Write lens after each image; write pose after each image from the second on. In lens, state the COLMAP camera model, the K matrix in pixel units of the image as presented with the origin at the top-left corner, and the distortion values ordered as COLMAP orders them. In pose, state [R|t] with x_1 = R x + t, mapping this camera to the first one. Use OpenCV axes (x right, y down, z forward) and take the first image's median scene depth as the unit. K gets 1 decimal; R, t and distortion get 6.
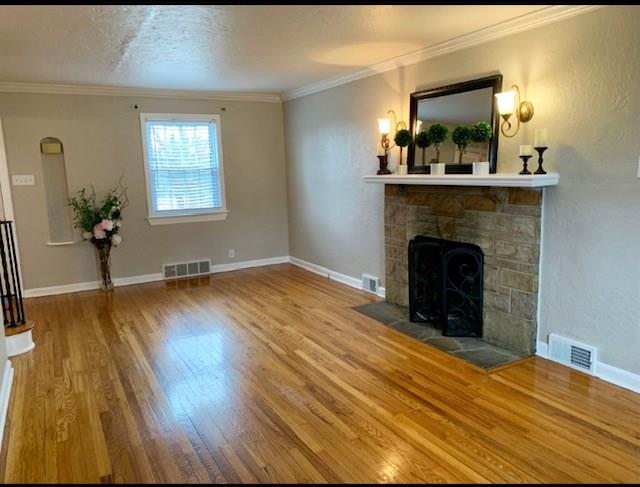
lens RADIAL K [[501.4, 0, 320.0], [0, 501.4, 243.5], [0, 0, 1]] dist [0.155392, -0.000259]
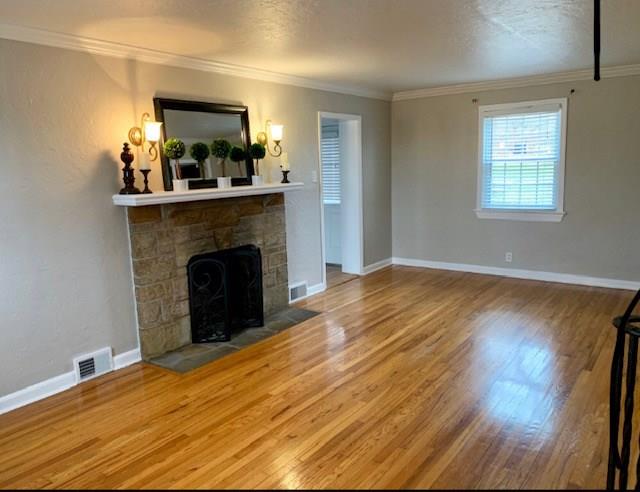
lens RADIAL K [[486.5, 0, 320.0], [0, 486.5, 246.0], [0, 0, 1]] dist [0.082075, 0.001332]
pose [[-0.415291, -0.095634, 0.904648, -0.780152], [0.198925, 0.960844, 0.192894, -0.177420], [-0.887672, 0.260064, -0.380006, 1.253349]]
